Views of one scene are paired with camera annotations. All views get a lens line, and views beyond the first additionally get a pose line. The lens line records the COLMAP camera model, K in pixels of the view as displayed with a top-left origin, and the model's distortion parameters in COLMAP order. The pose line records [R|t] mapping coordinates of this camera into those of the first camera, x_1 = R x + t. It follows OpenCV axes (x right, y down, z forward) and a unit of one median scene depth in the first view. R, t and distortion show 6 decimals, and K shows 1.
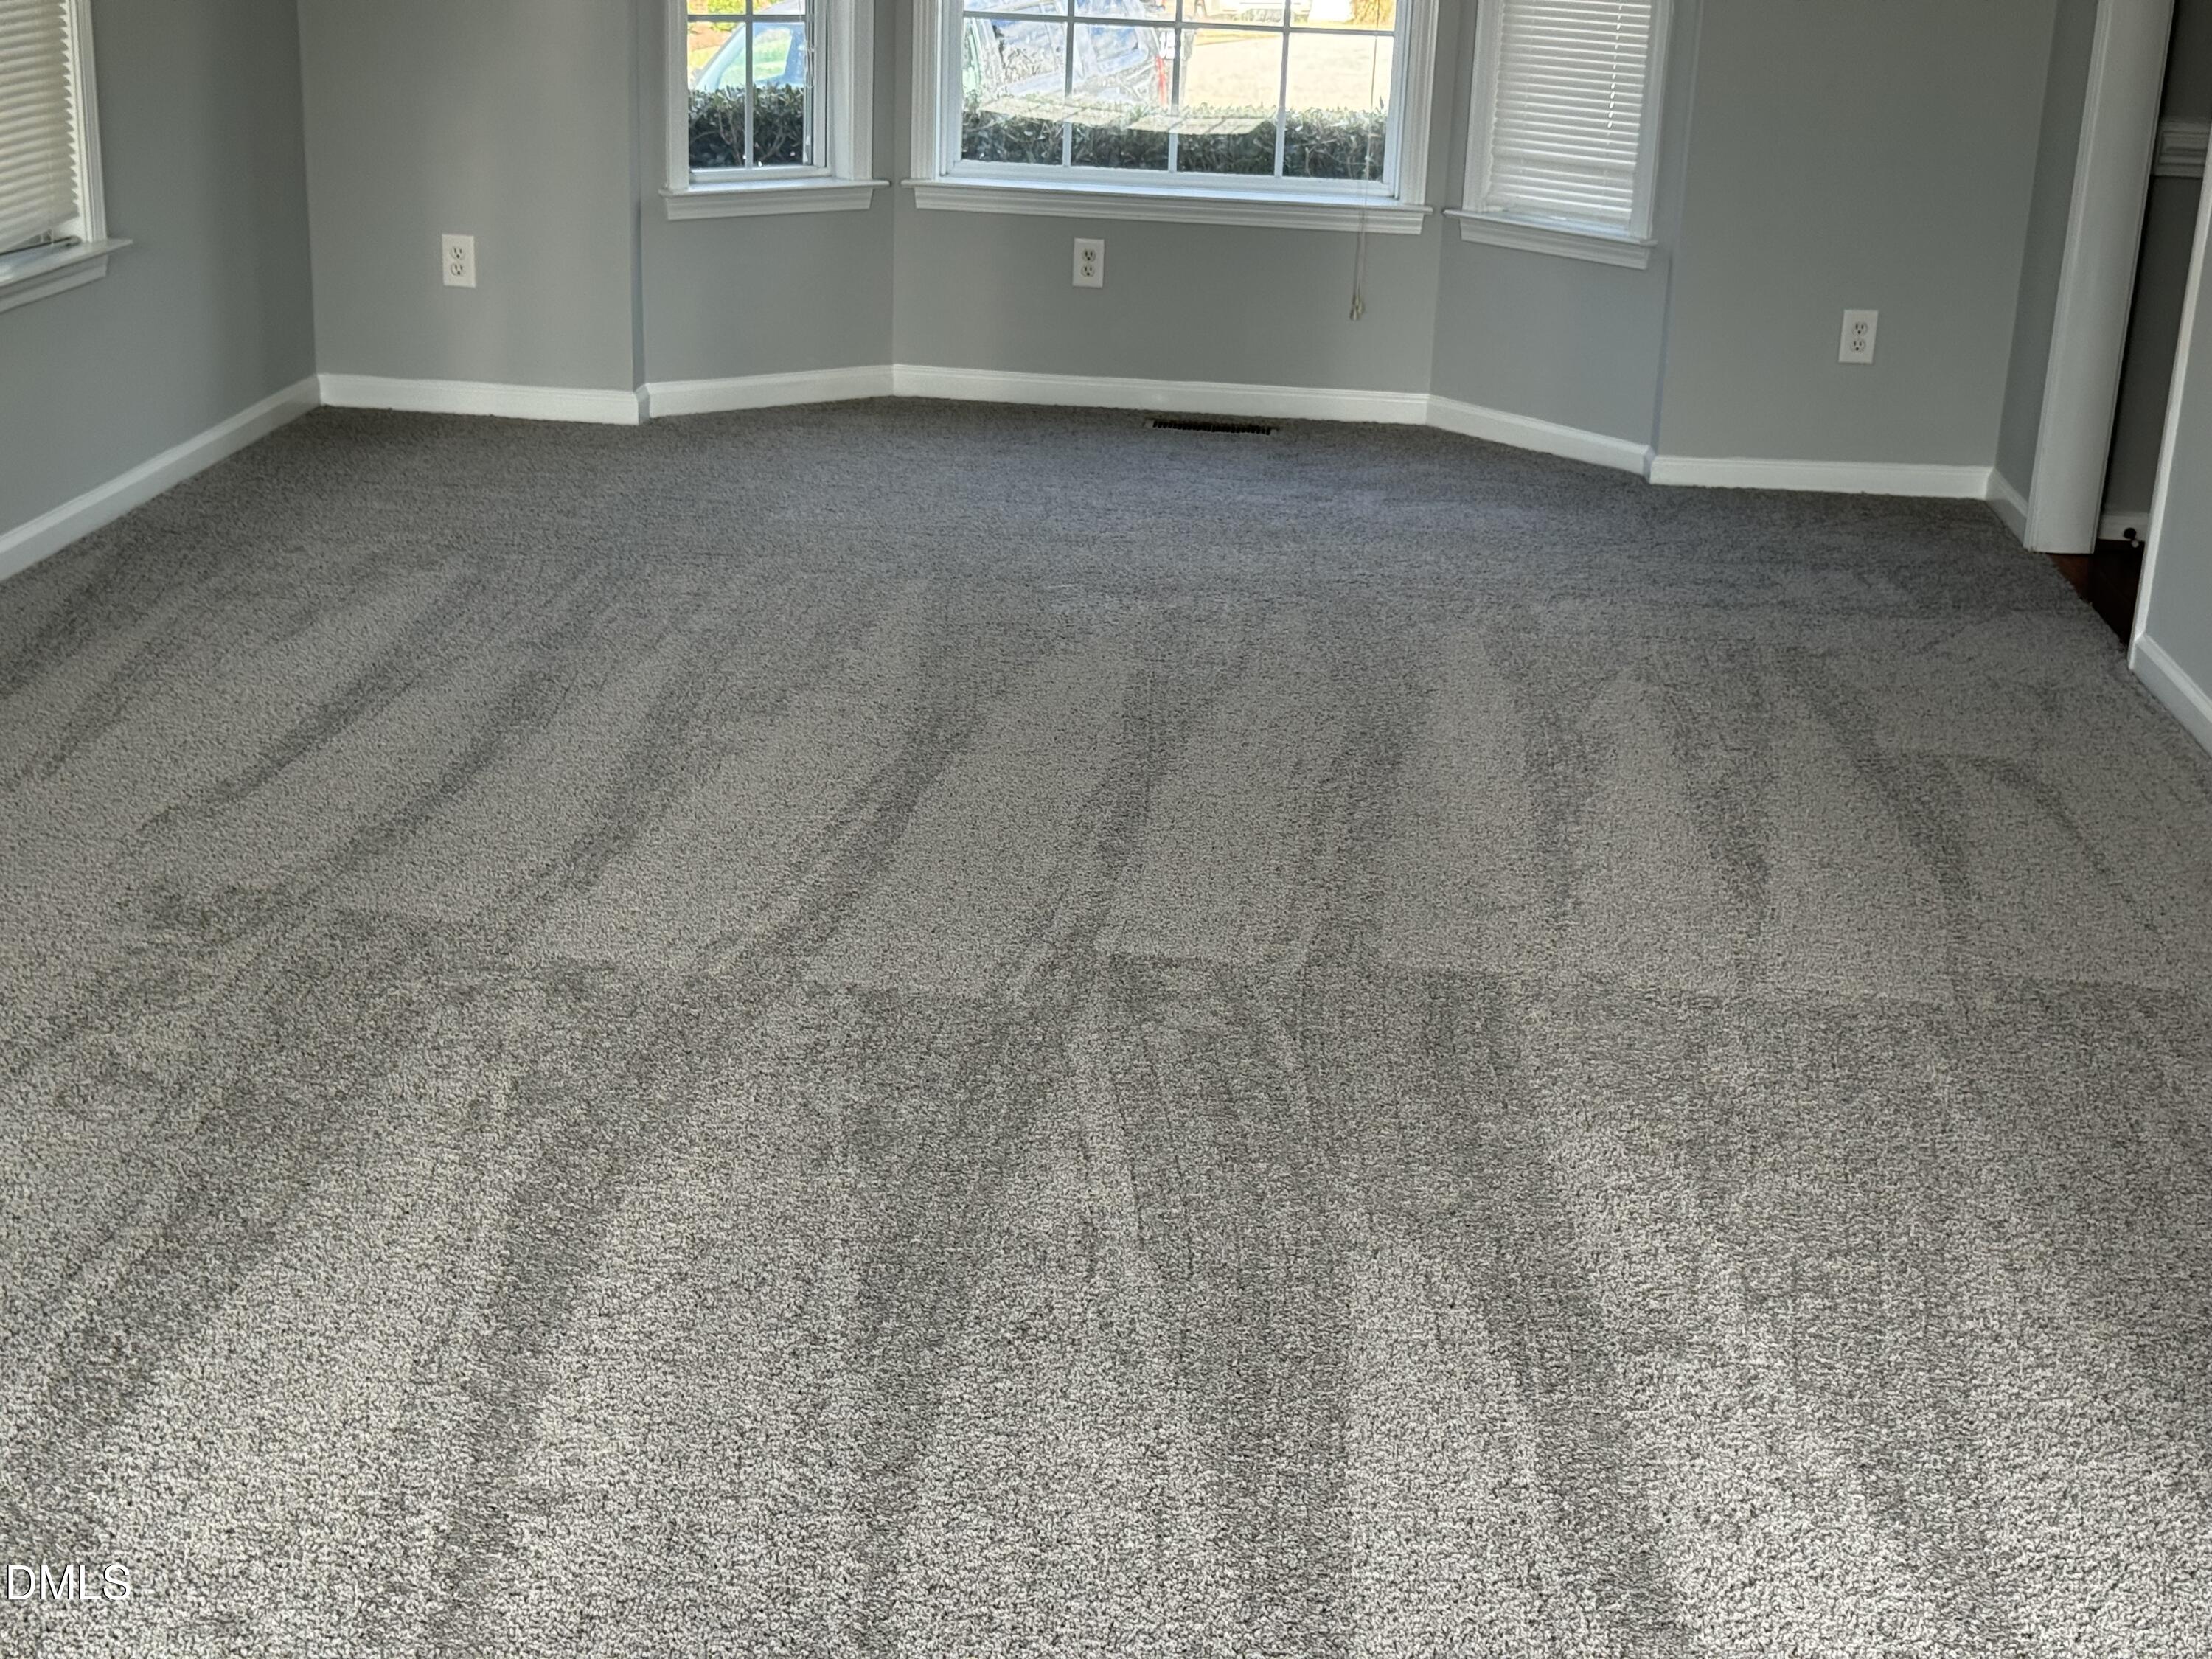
lens RADIAL K [[3066.3, 0, 1106.5], [0, 3066.3, 828.8], [0, 0, 1]] dist [0.095538, 0.000000]
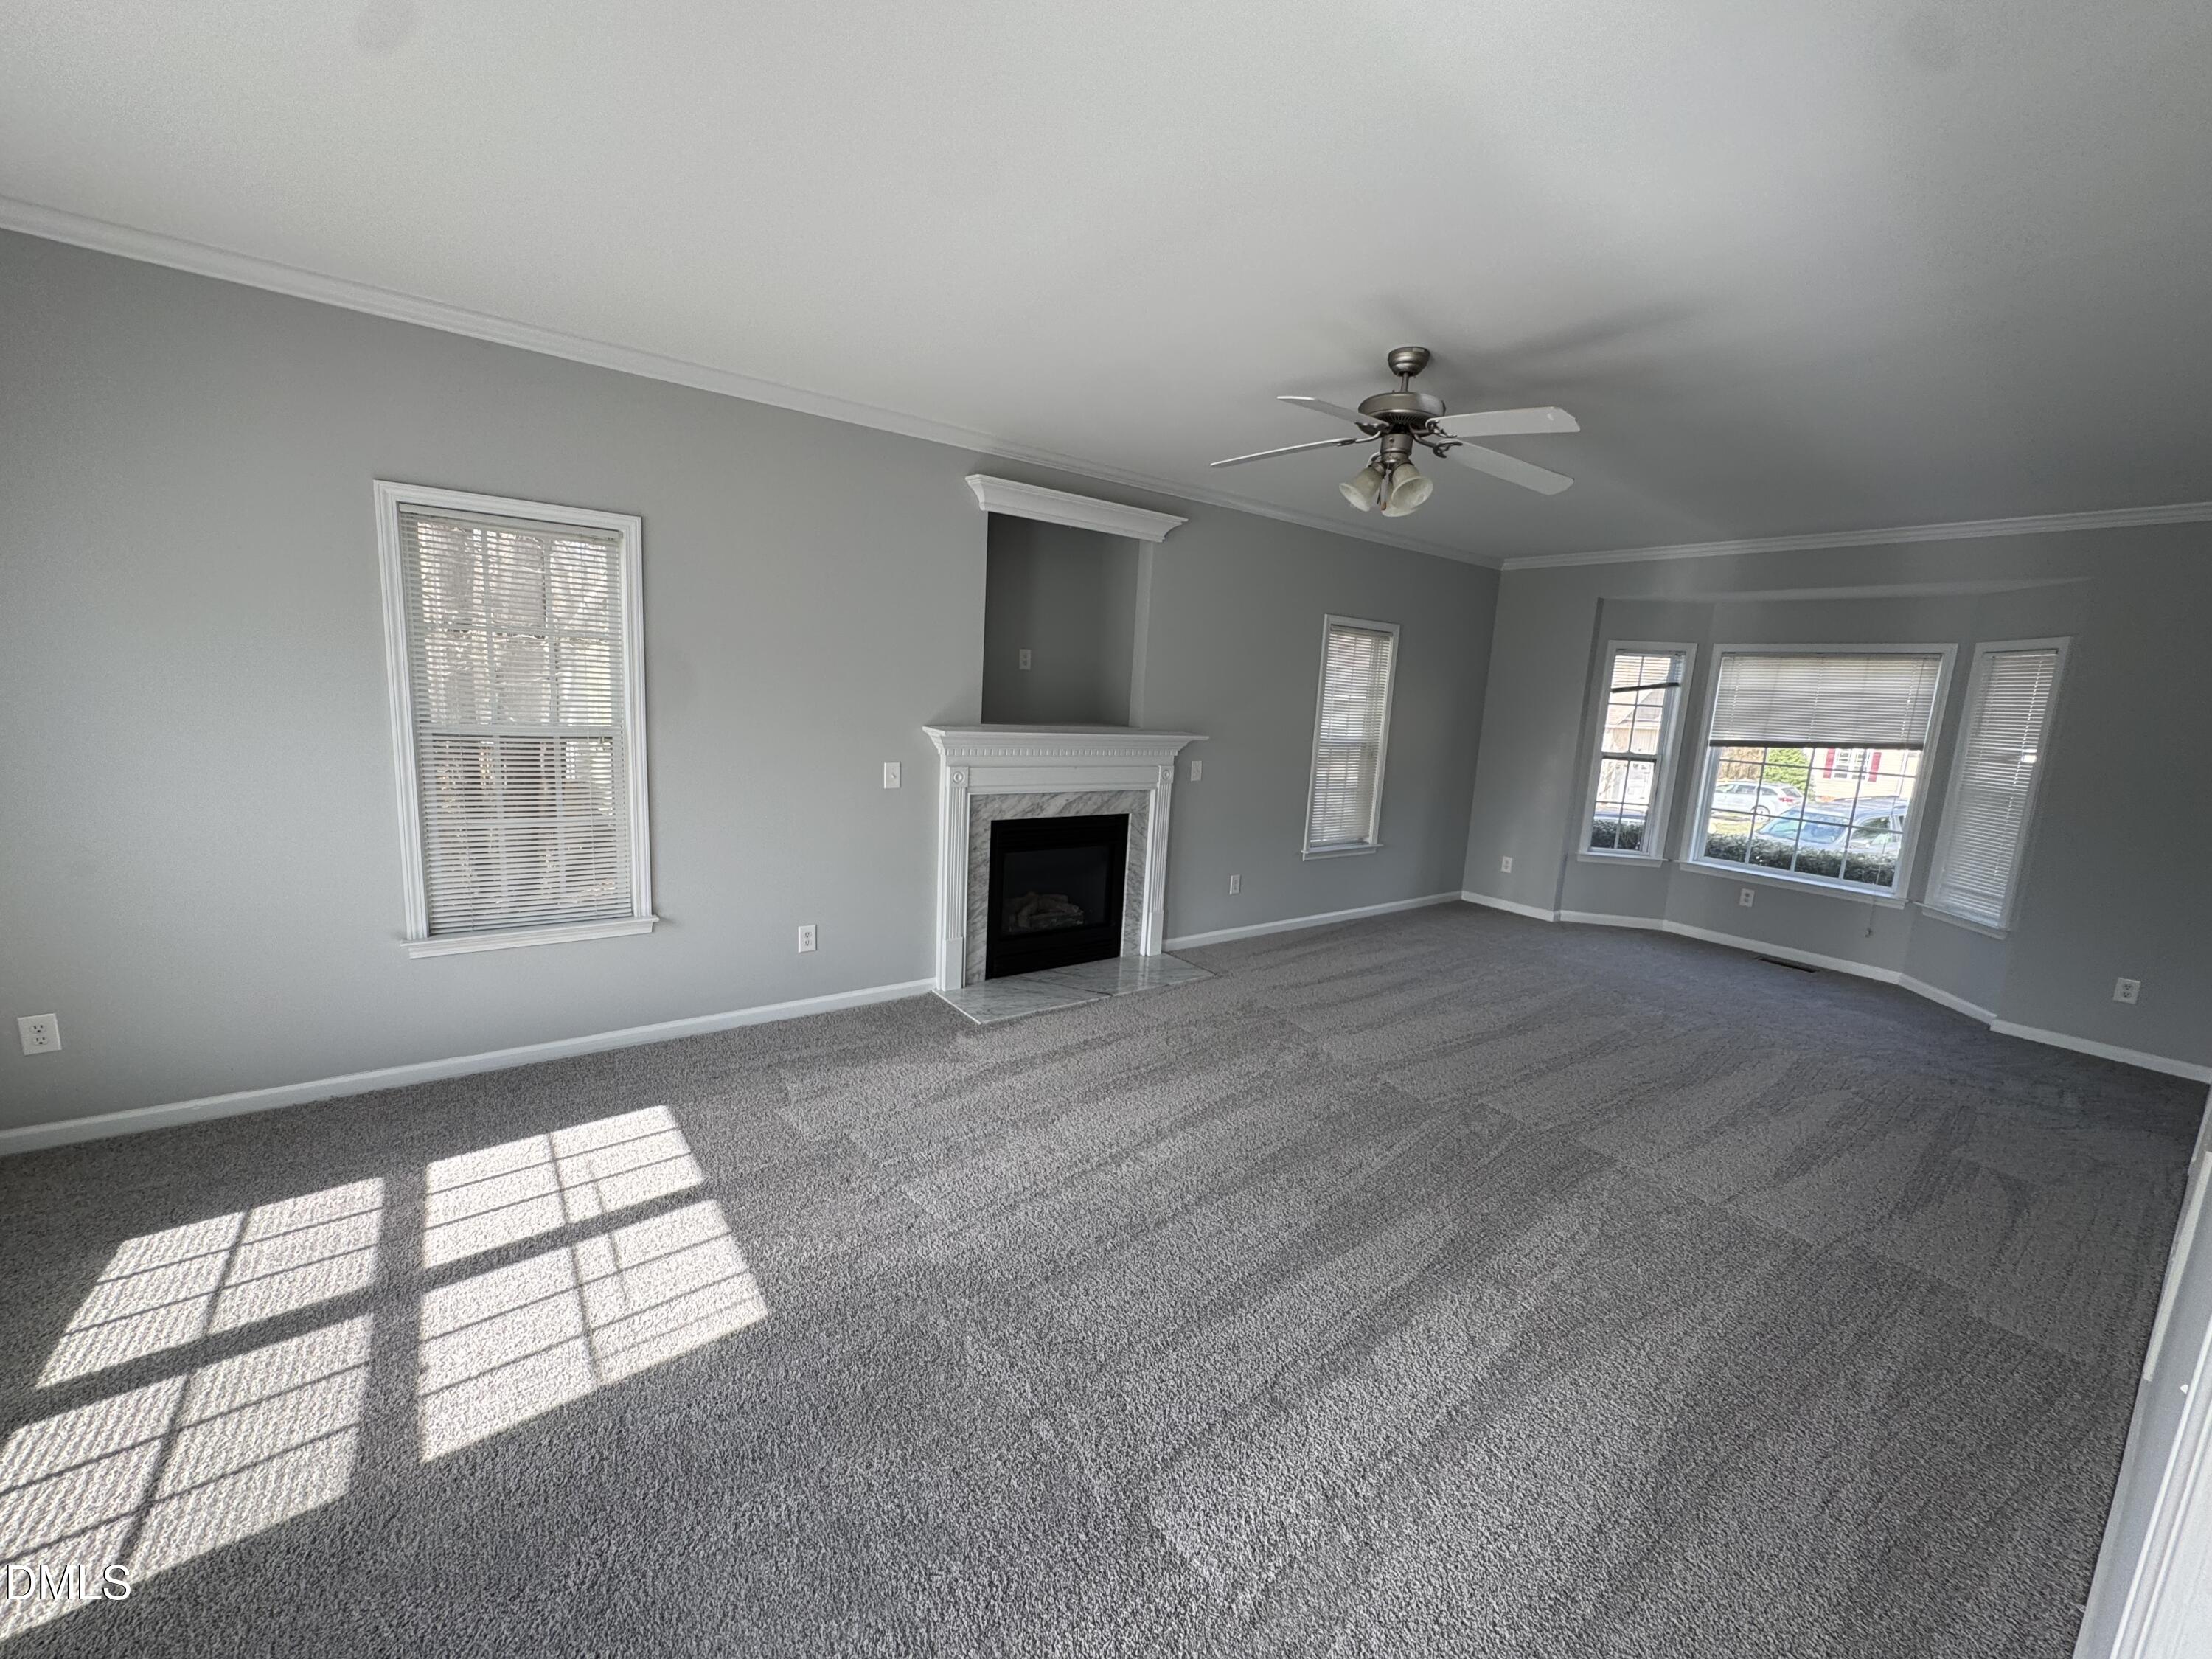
lens RADIAL K [[887.0, 0, 1126.2], [0, 887.0, 833.8], [0, 0, 1]] dist [-0.000374, 0.000018]
pose [[0.662627, 0.118476, -0.739519, 0.225290], [-0.261969, 0.961700, -0.080660, -0.030581], [0.701639, 0.247179, 0.668286, 0.061635]]
